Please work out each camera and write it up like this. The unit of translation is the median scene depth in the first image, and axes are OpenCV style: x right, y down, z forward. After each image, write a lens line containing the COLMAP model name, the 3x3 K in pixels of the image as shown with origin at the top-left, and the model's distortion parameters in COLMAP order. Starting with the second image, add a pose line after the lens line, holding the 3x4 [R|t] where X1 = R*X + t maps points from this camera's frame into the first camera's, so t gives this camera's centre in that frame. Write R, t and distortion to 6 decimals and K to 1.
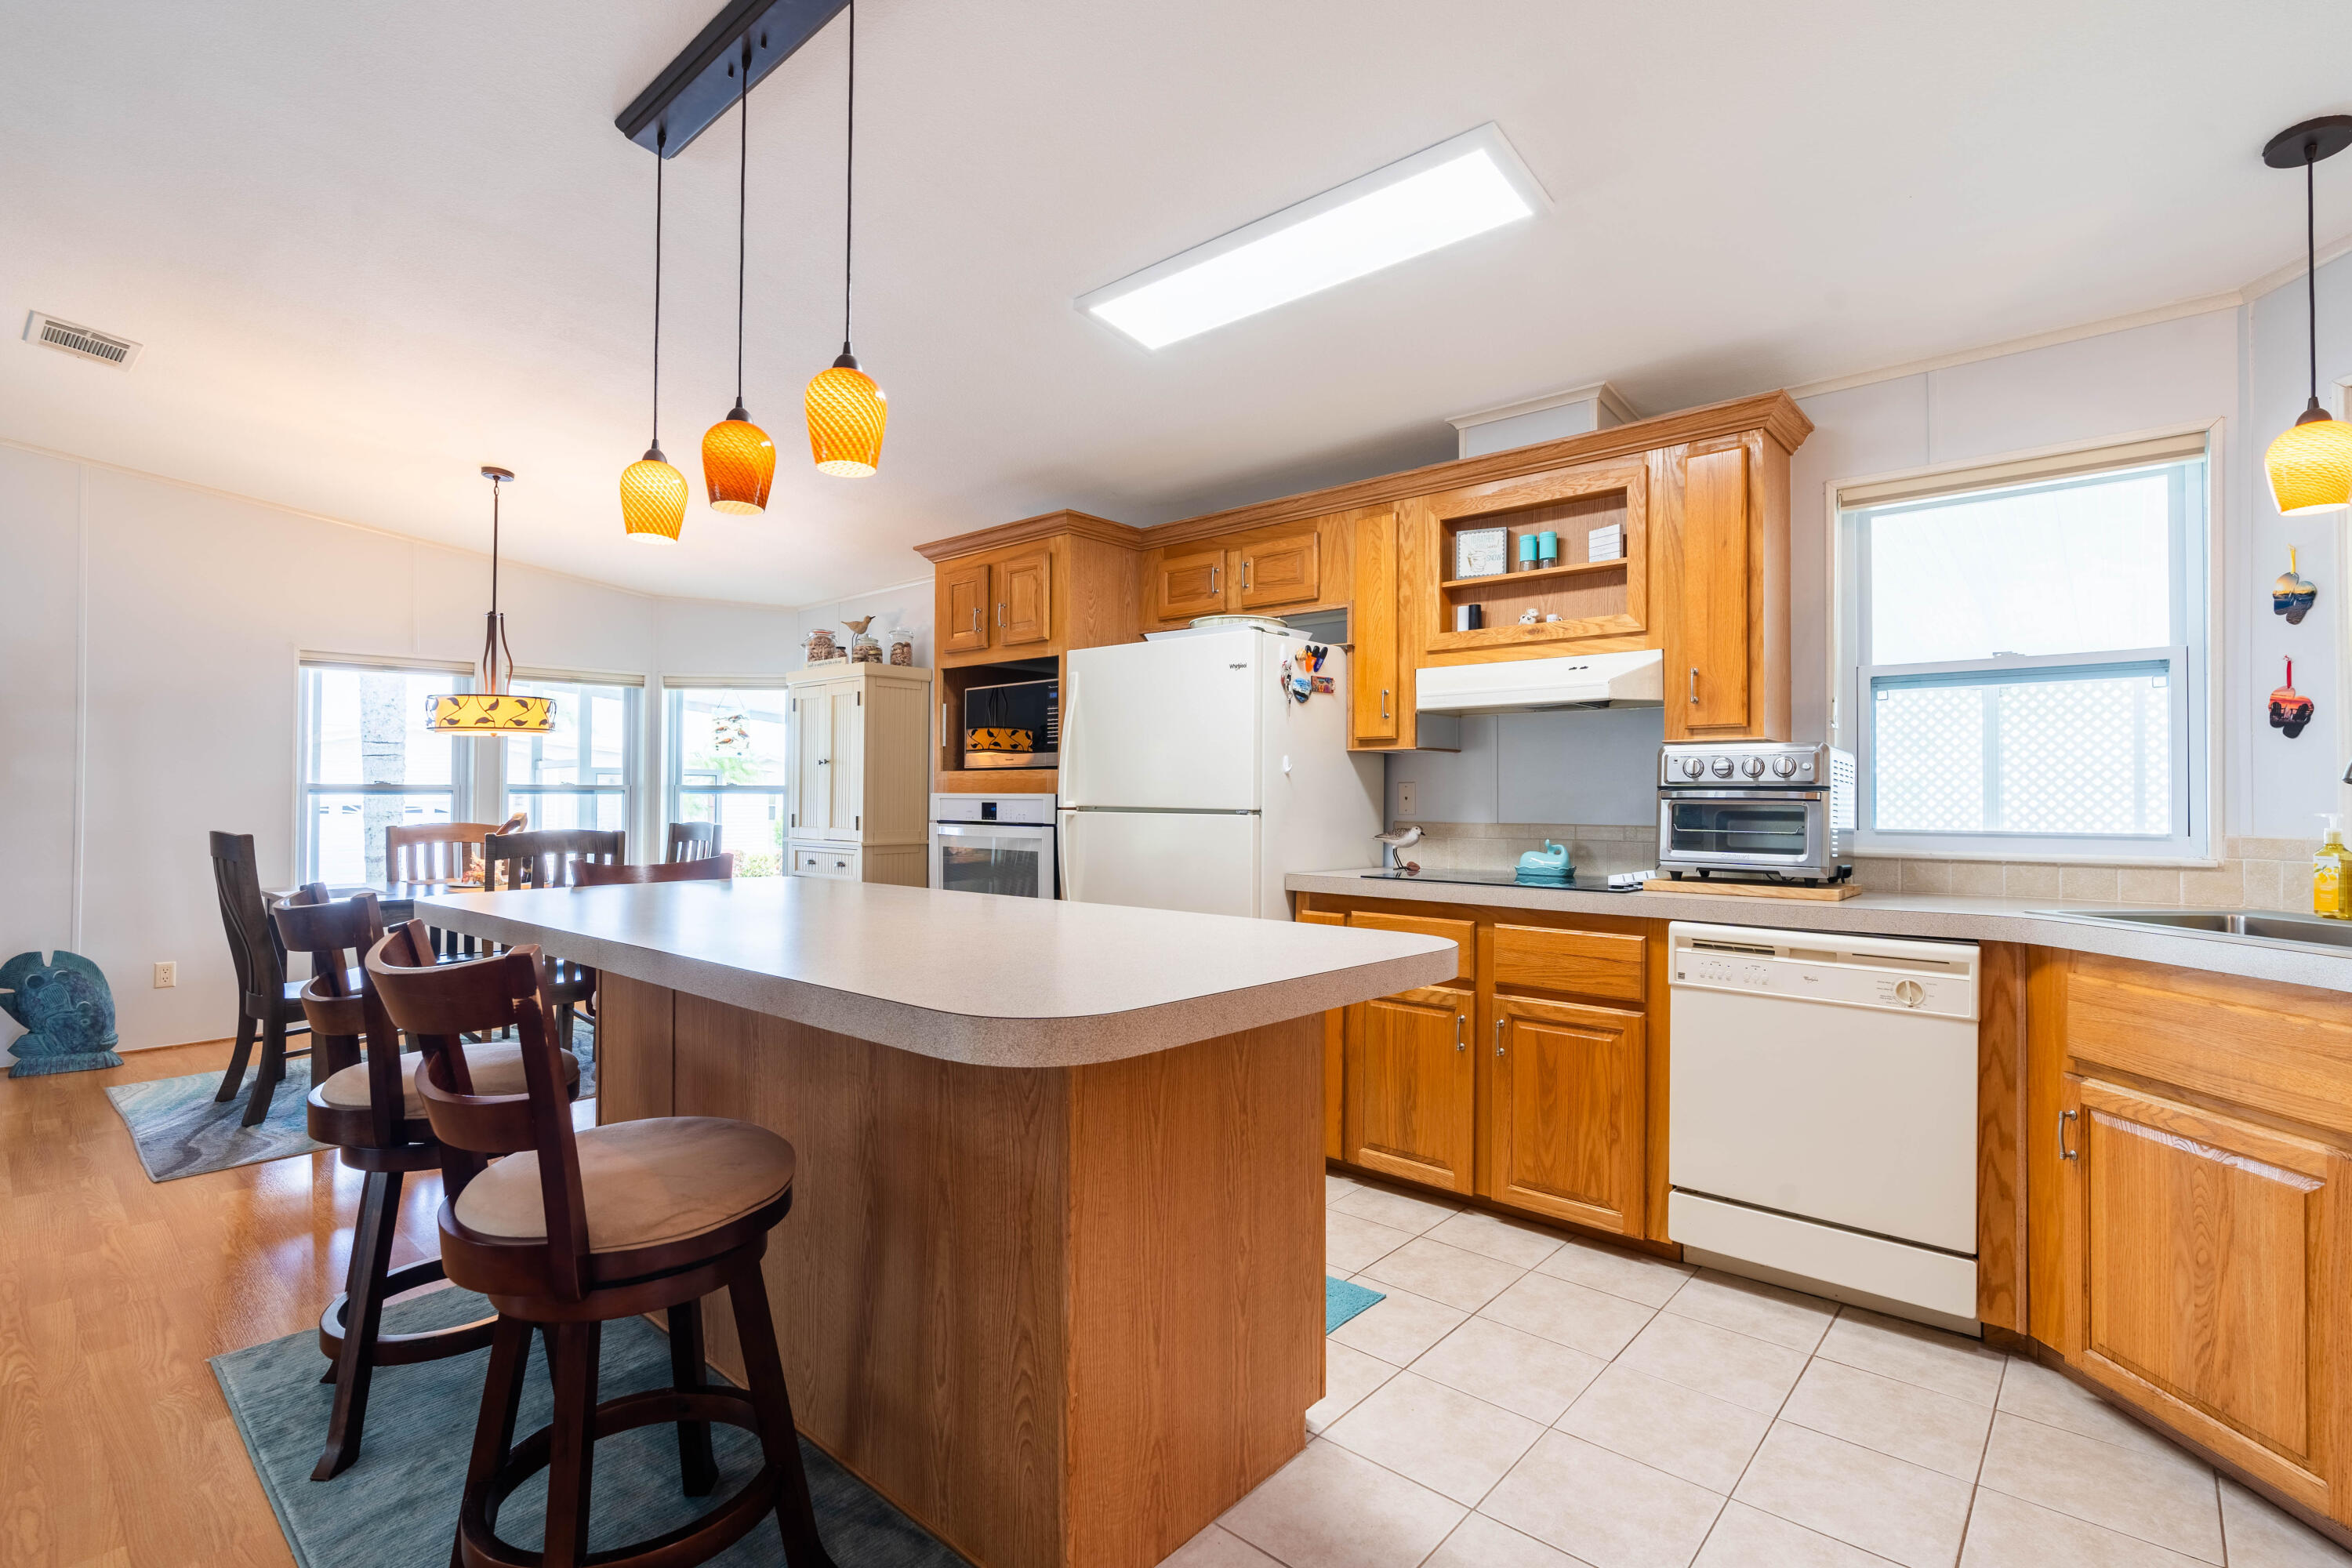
lens RADIAL K [[1077.1, 0, 1182.8], [0, 1077.1, 778.8], [0, 0, 1]] dist [-0.002790, -0.000745]
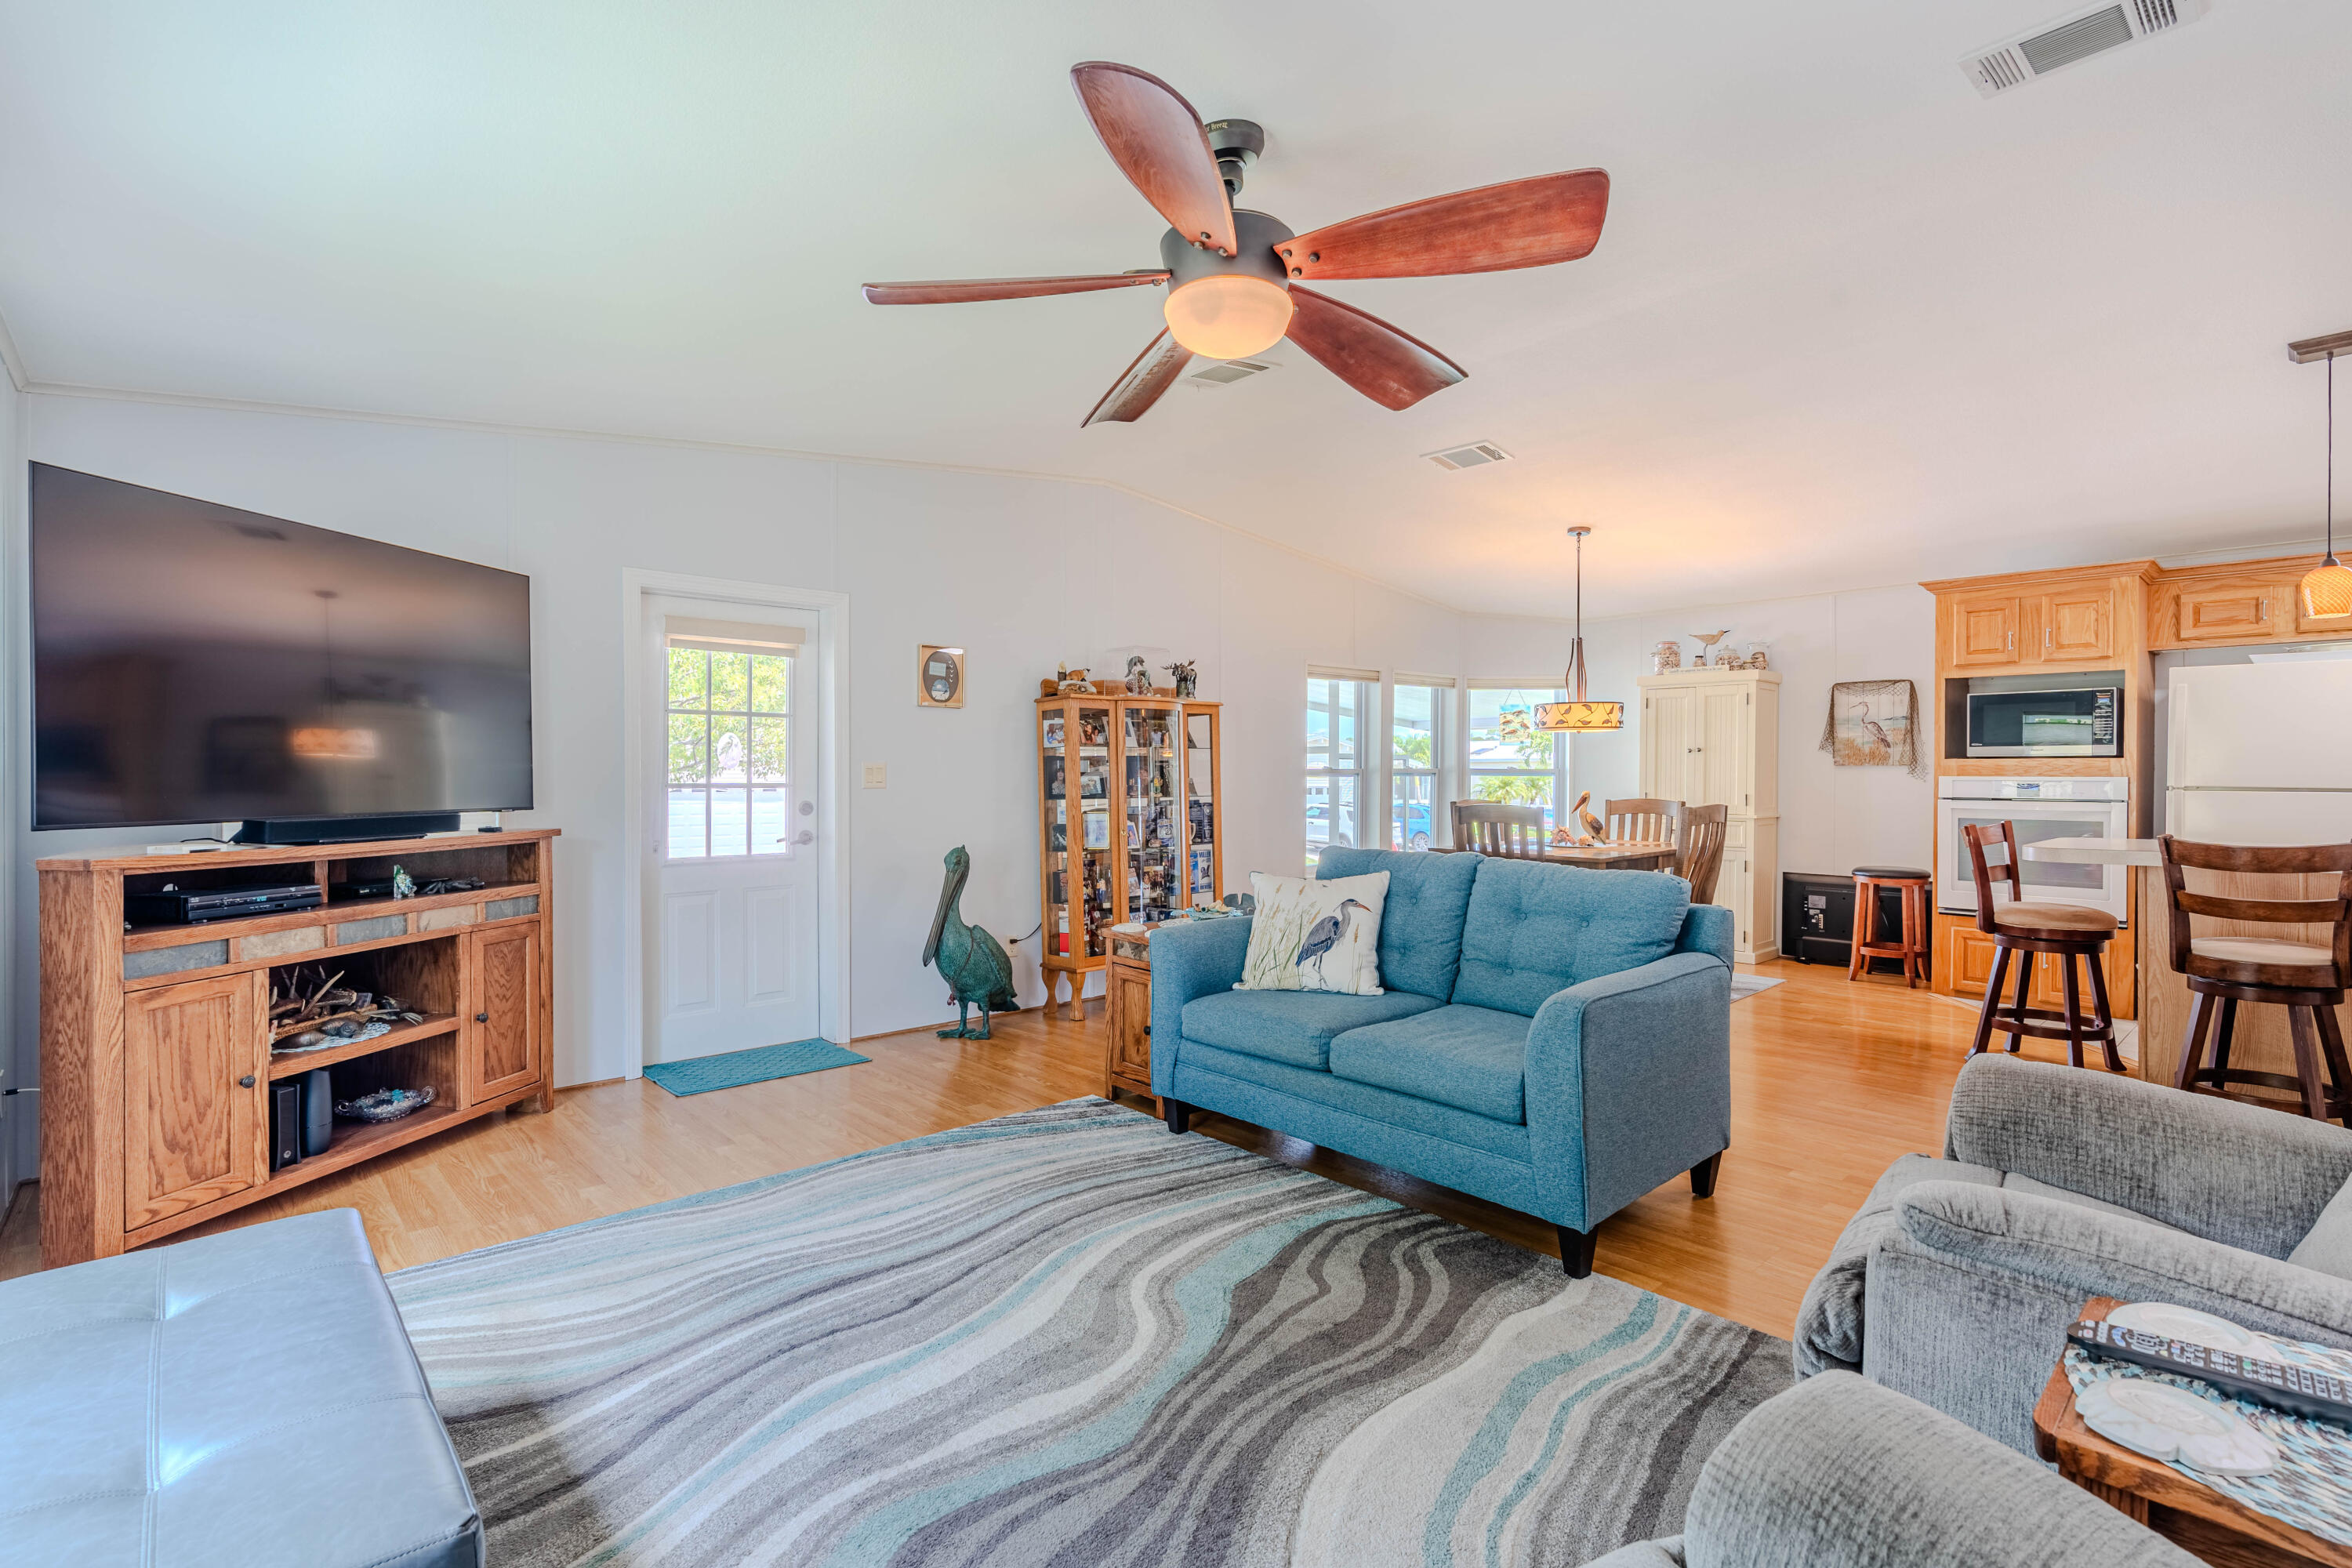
lens RADIAL K [[1093.3, 0, 1186.2], [0, 1093.3, 776.8], [0, 0, 1]] dist [-0.001168, -0.000392]
pose [[0.994698, -0.001145, -0.102834, -1.019256], [0.002899, 0.999853, 0.016911, -0.010728], [0.102799, -0.017119, 0.994555, -0.390249]]
